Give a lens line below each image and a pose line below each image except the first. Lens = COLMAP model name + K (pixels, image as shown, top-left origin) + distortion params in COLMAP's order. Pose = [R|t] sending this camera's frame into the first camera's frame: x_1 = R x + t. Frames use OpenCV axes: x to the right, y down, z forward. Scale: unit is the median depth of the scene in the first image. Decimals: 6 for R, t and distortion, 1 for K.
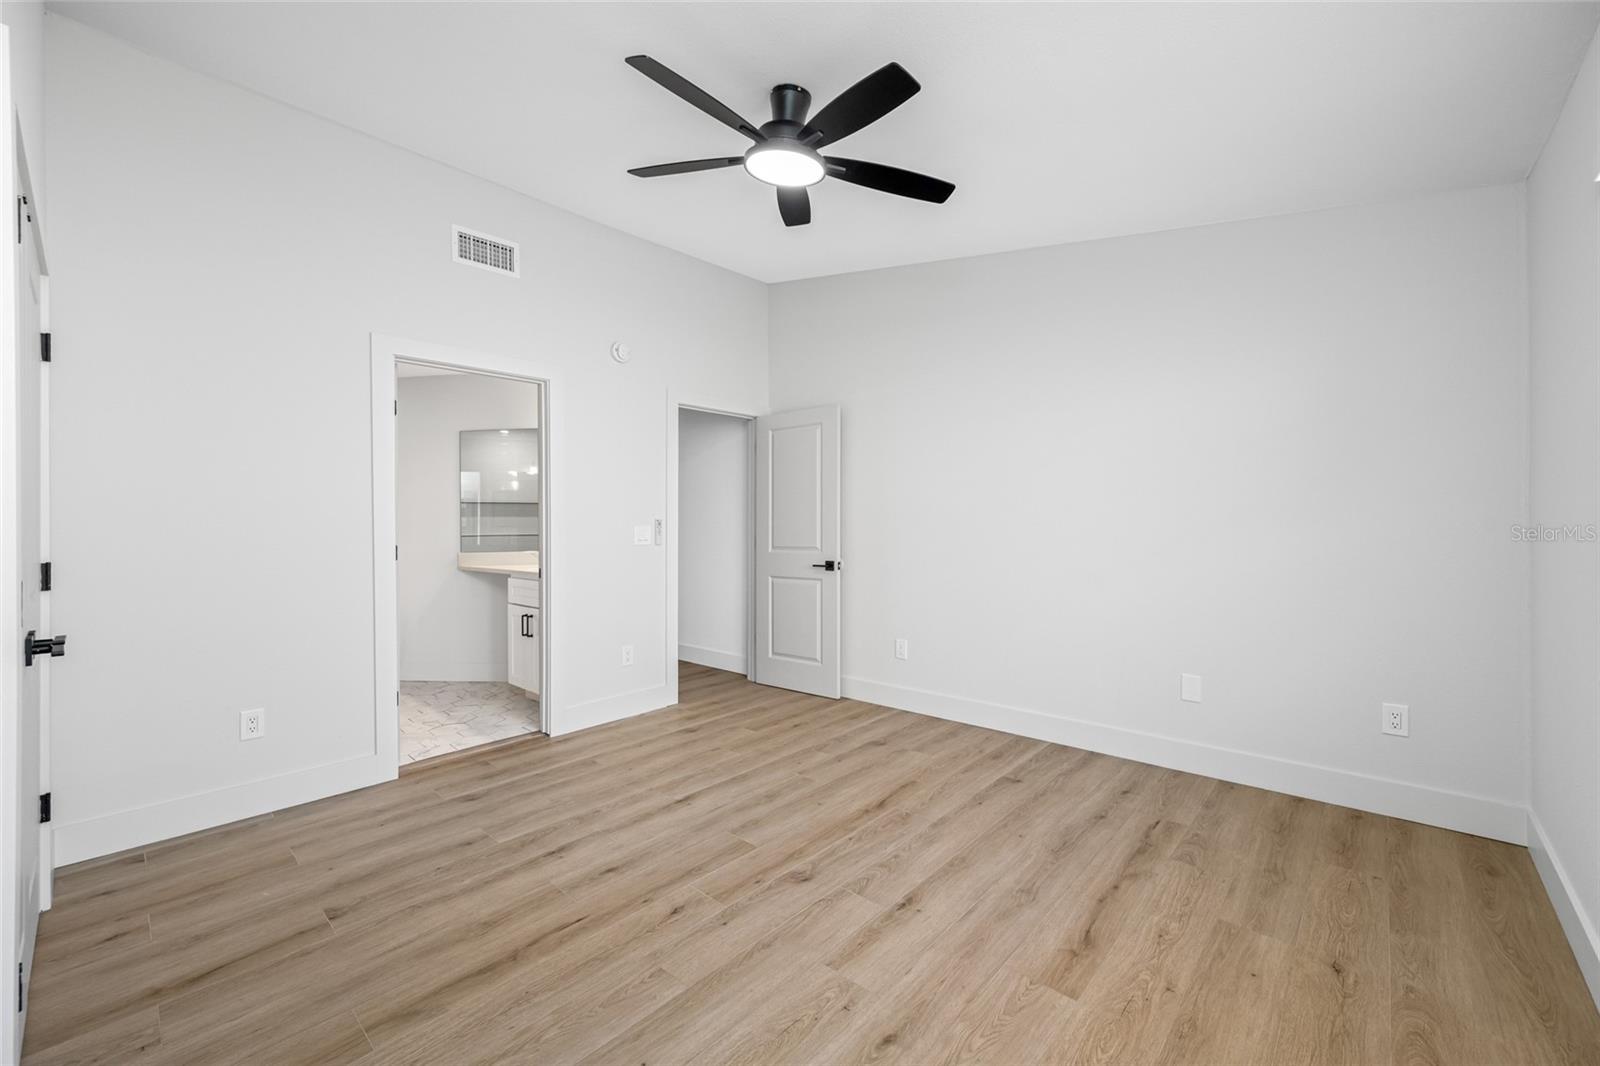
lens RADIAL K [[633.3, 0, 797.2], [0, 633.3, 534.8], [0, 0, 1]] dist [0.003552, -0.001143]
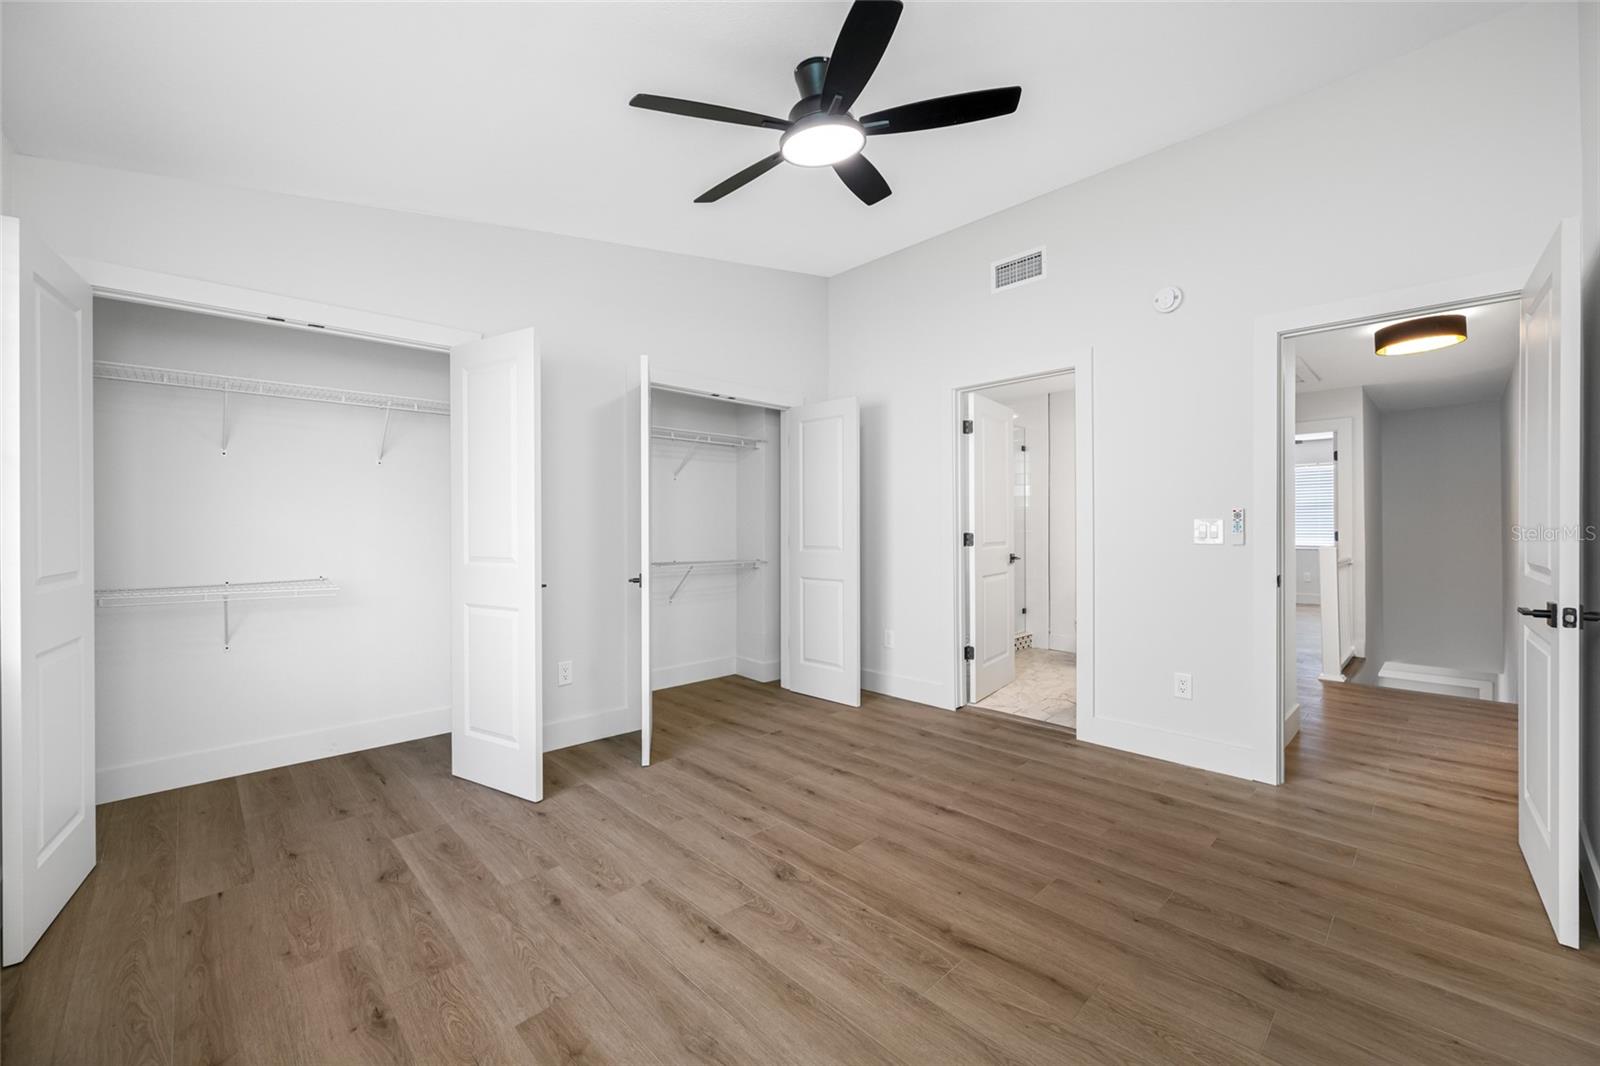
lens RADIAL K [[633.3, 0, 805.5], [0, 633.3, 529.0], [0, 0, 1]] dist [0.003552, -0.001143]
pose [[-0.049669, 0.015639, -0.998643, 0.863971], [-0.009559, 0.999824, 0.016133, -0.013993], [0.998720, 0.010347, -0.049511, 0.942897]]
